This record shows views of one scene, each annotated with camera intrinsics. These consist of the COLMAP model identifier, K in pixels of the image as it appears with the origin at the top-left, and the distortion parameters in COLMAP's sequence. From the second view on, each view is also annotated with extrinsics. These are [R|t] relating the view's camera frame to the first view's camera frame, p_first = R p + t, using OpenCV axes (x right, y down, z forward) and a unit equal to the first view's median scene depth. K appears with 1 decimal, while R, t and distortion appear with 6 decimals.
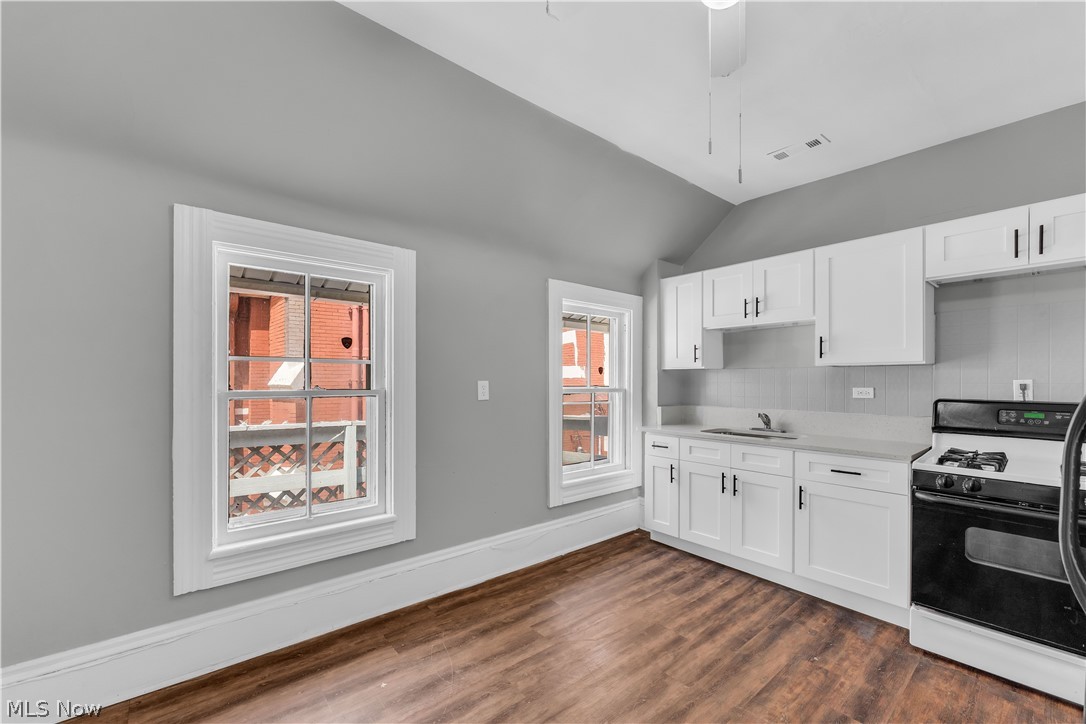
lens RADIAL K [[452.5, 0, 536.5], [0, 452.5, 374.7], [0, 0, 1]] dist [0.000542, -0.000020]
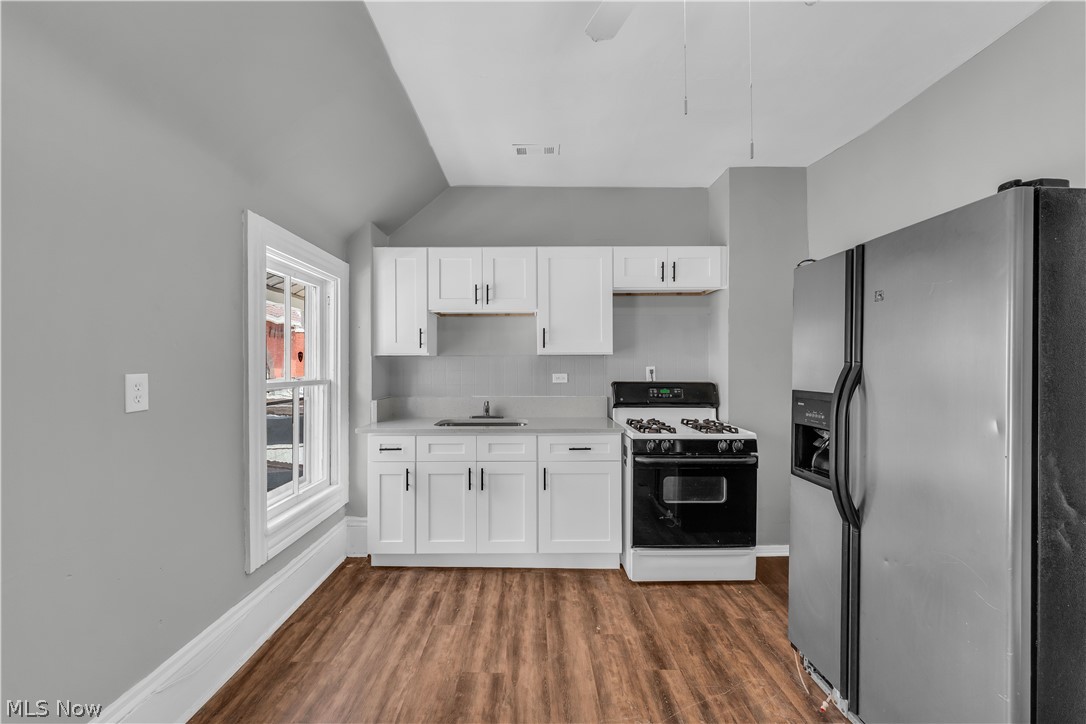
lens RADIAL K [[447.9, 0, 541.4], [0, 447.9, 357.1], [0, 0, 1]] dist [0.000259, -0.000182]
pose [[0.632303, 0.010989, 0.774643, -0.220291], [-0.004465, 0.999934, -0.010540, -0.002095], [-0.774708, 0.003206, 0.632311, 0.321427]]
